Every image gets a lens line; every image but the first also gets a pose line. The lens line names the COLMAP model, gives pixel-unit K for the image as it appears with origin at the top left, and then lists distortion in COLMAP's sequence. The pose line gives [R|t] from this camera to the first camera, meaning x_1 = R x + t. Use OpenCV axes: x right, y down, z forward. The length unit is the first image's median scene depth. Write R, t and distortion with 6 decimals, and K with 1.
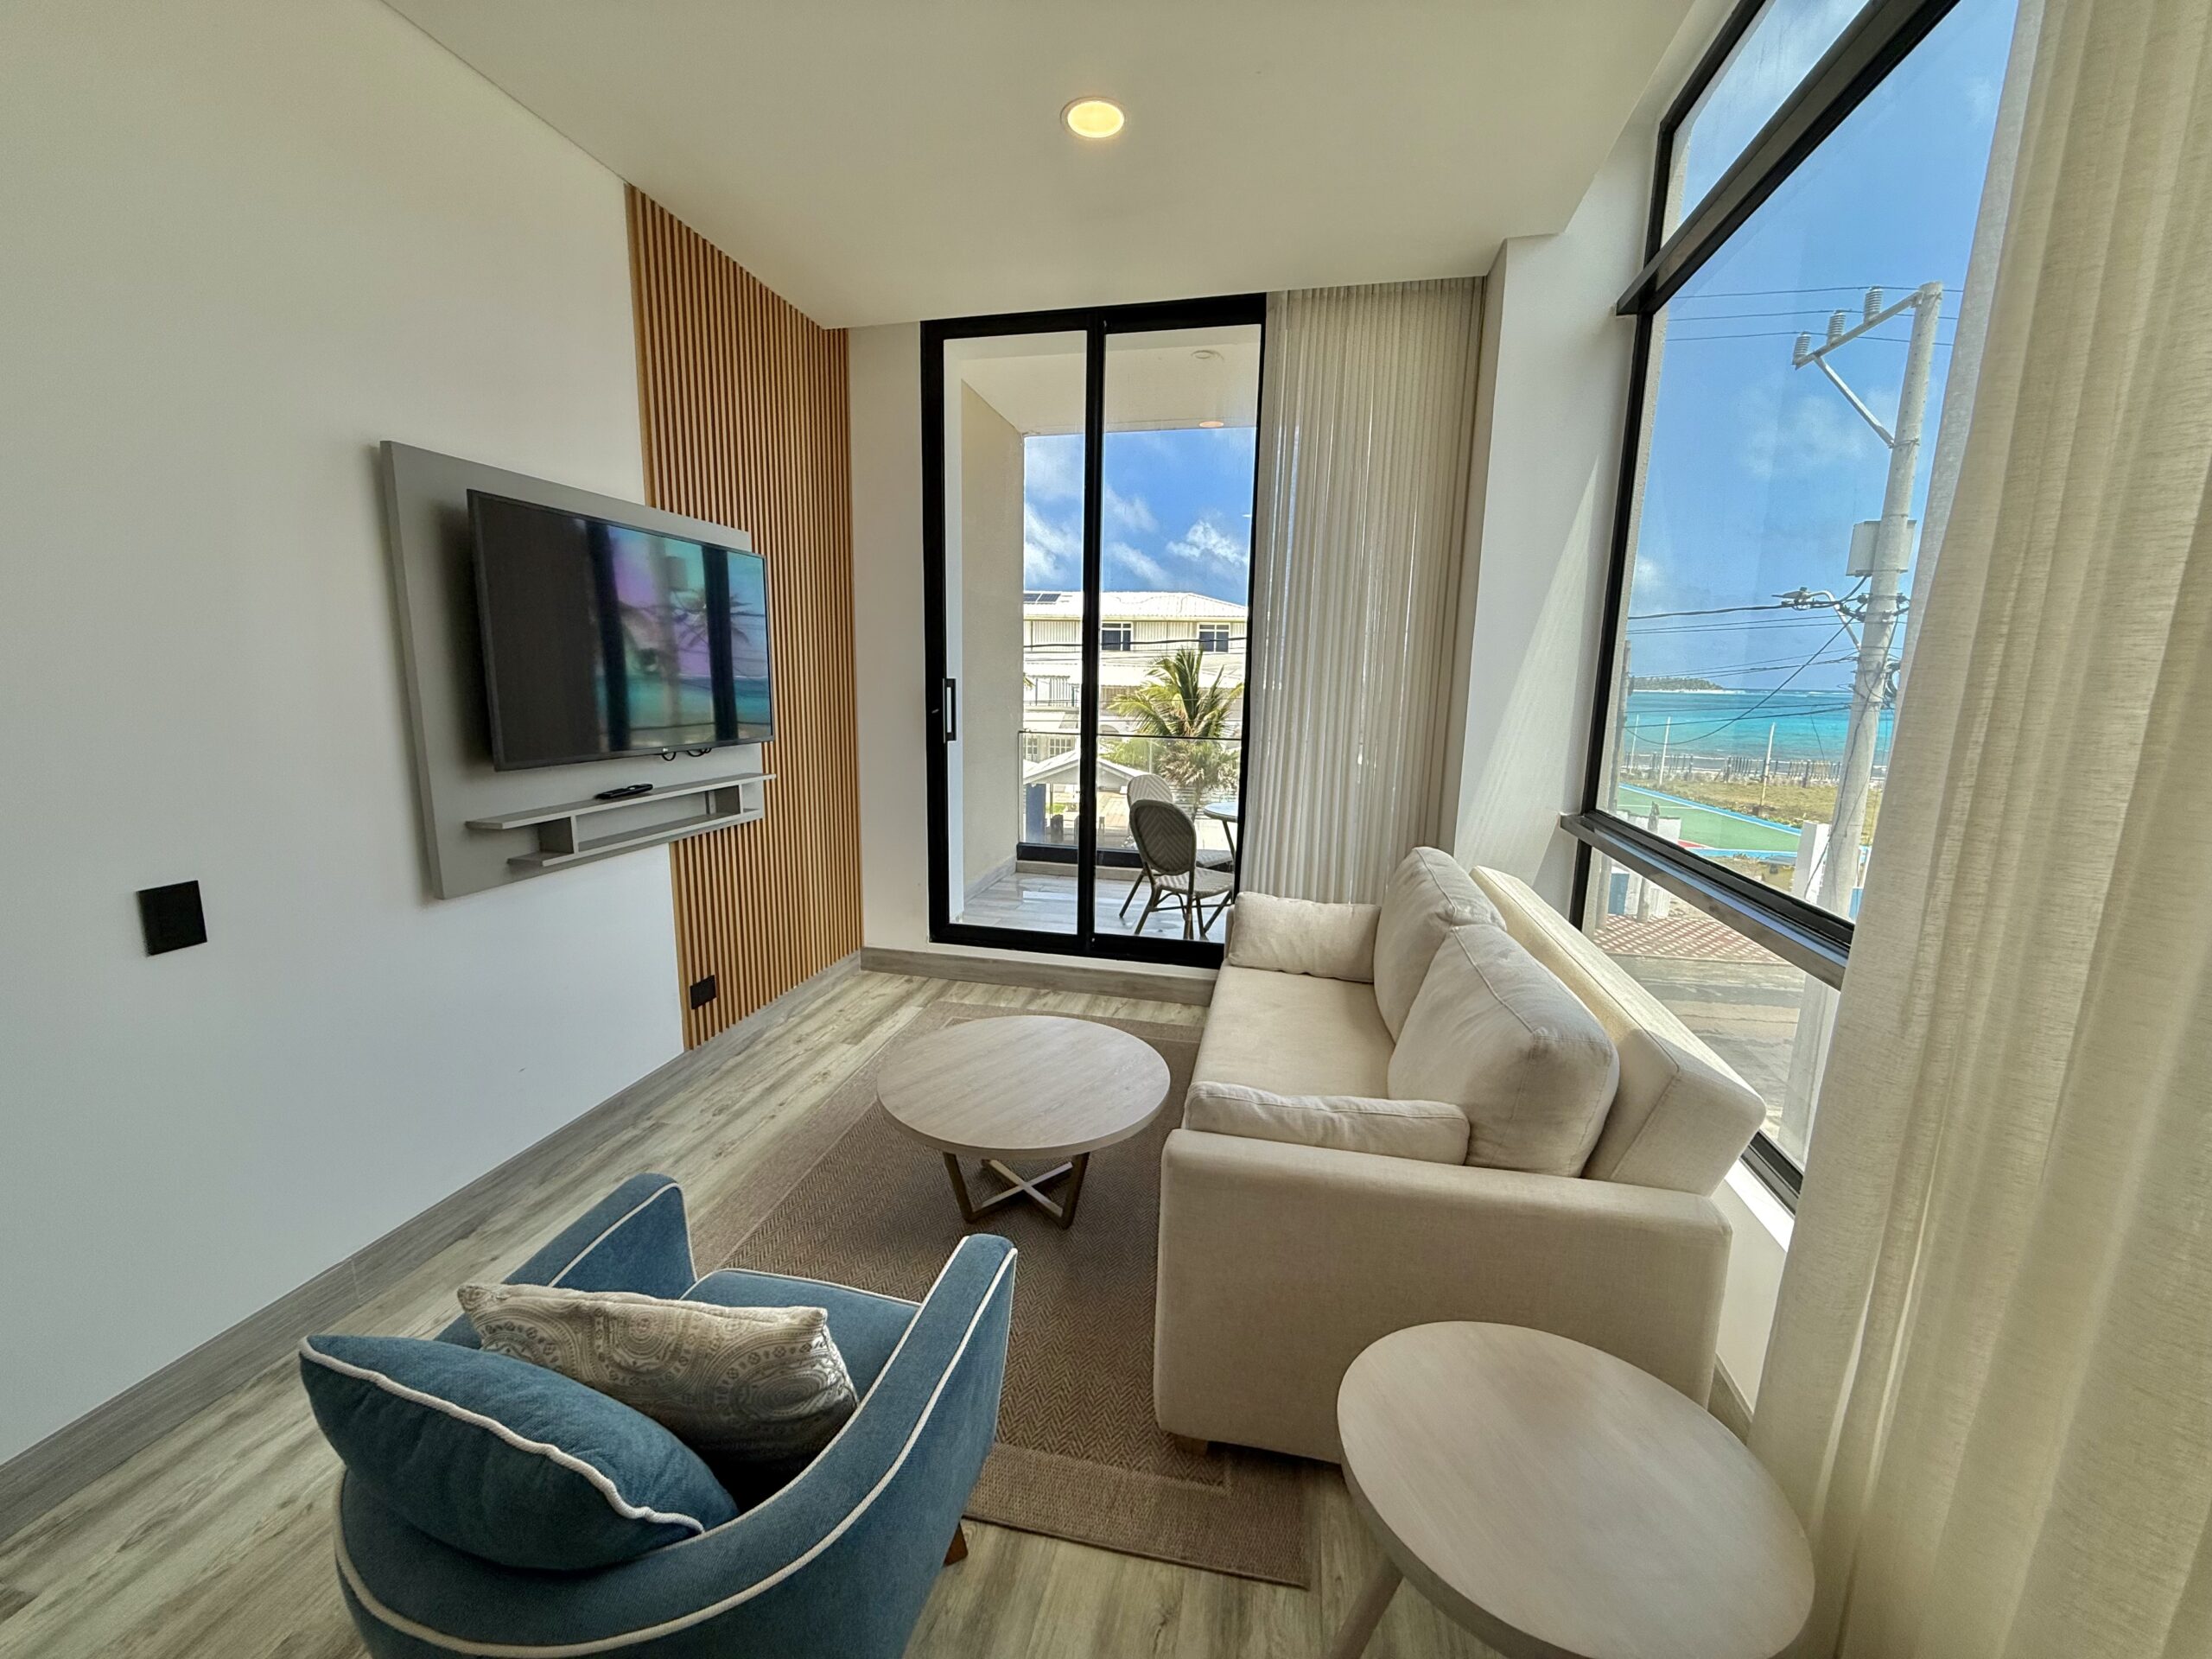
lens RADIAL K [[876.4, 0, 1100.1], [0, 876.4, 826.5], [0, 0, 1]] dist [-0.000532, 0.000439]
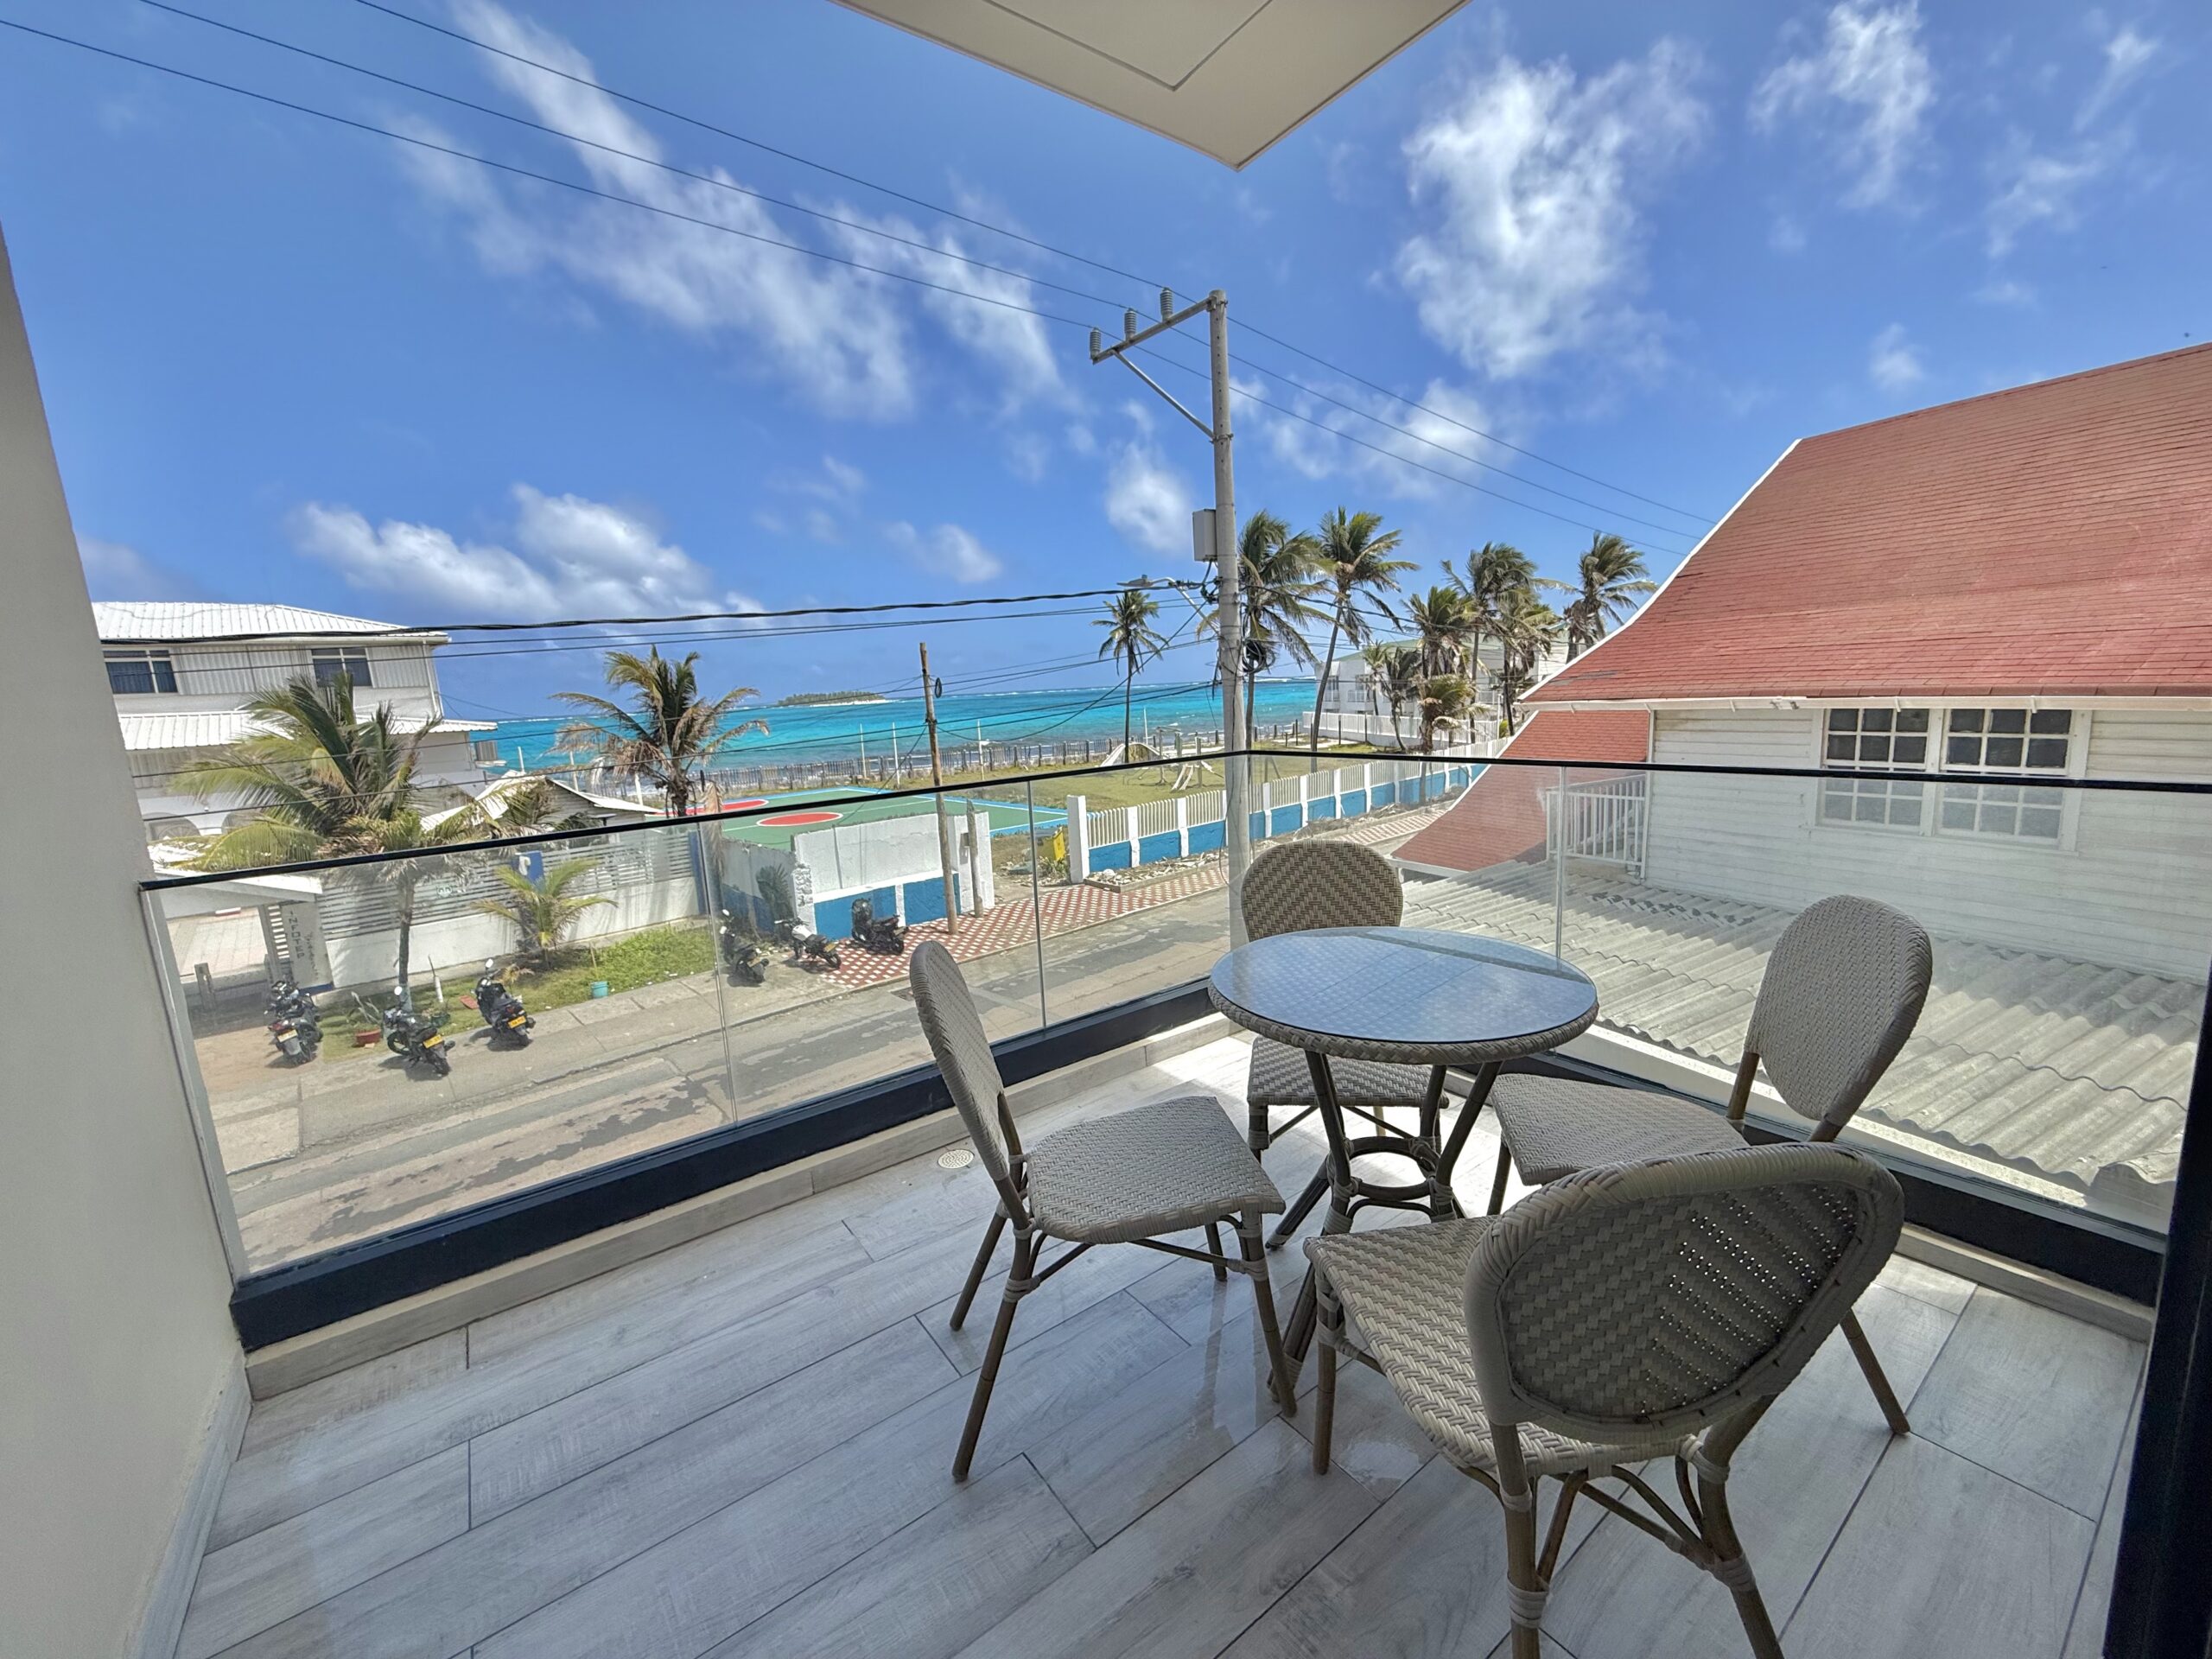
lens RADIAL K [[881.5, 0, 1101.7], [0, 881.5, 828.3], [0, 0, 1]] dist [-0.001001, 0.000315]
pose [[0.655265, -0.174450, 0.734980, -0.165593], [0.193951, 0.979205, 0.059503, -0.149695], [-0.730076, 0.103560, 0.675473, 1.087302]]
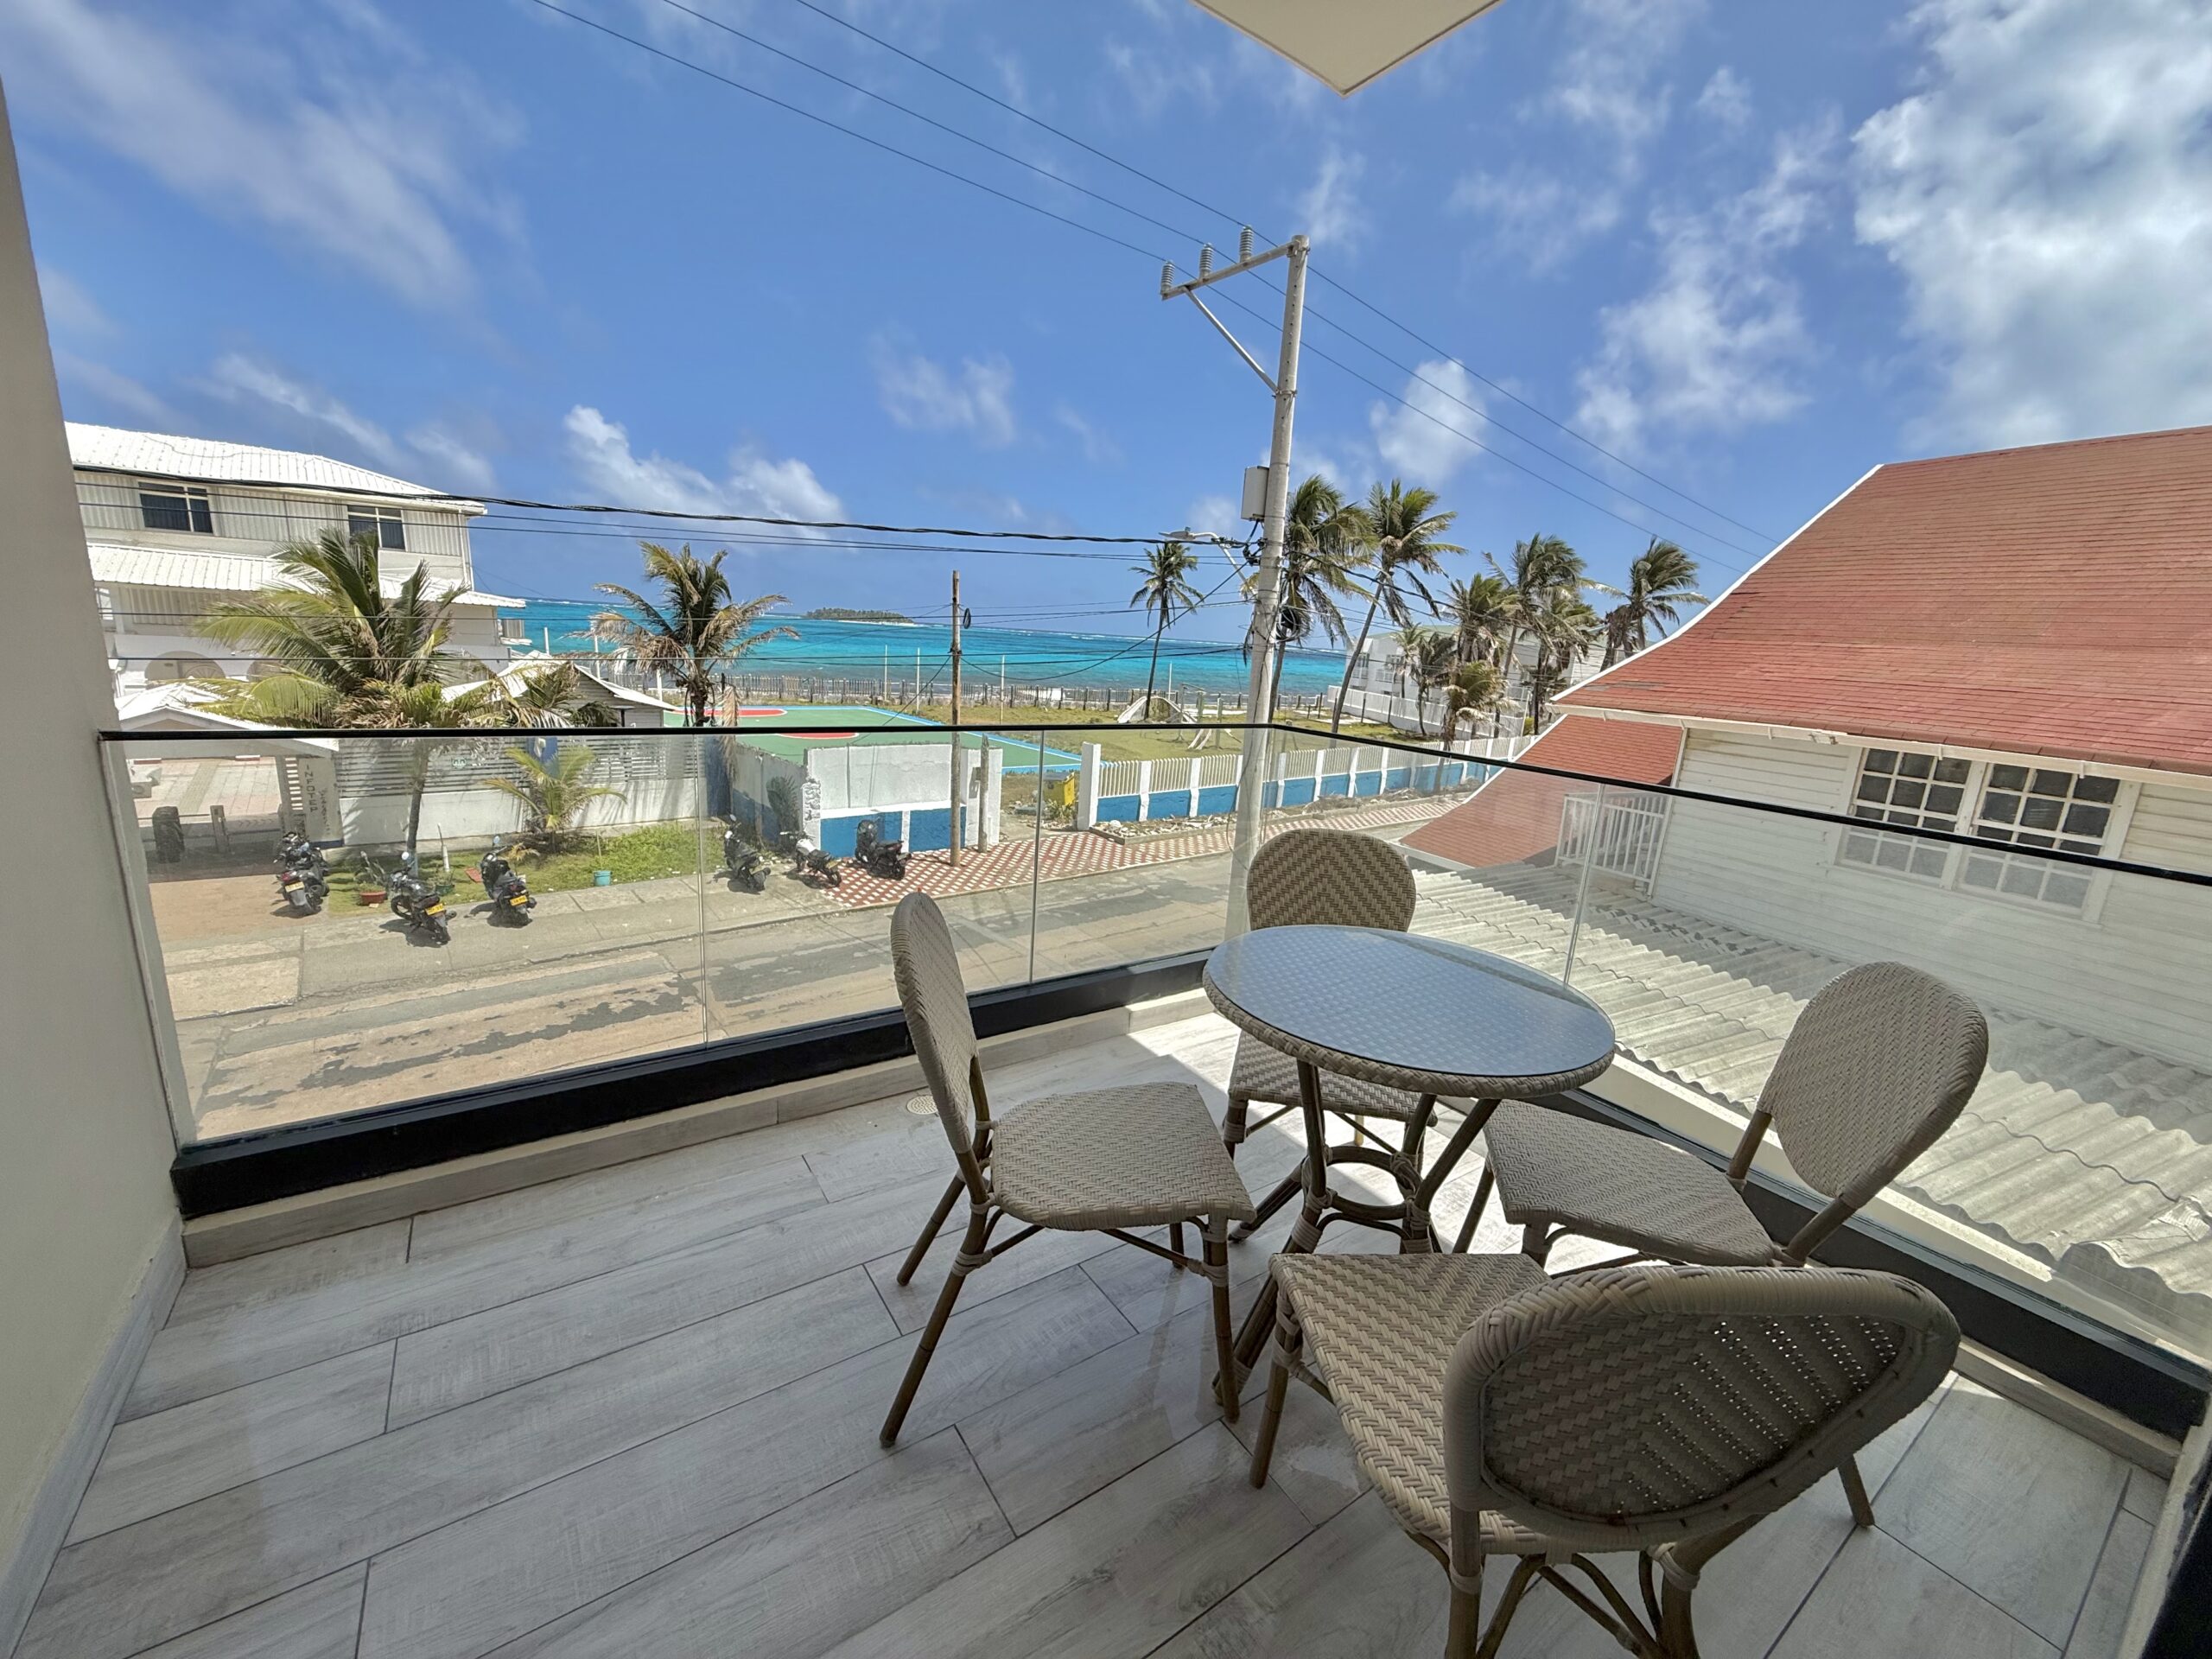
lens RADIAL K [[876.4, 0, 1100.1], [0, 876.4, 826.5], [0, 0, 1]] dist [-0.000532, 0.000439]
pose [[0.682715, -0.135192, 0.718070, -0.142309], [0.076684, 0.990564, 0.113586, -0.156311], [-0.726650, -0.022482, 0.686640, 1.106547]]
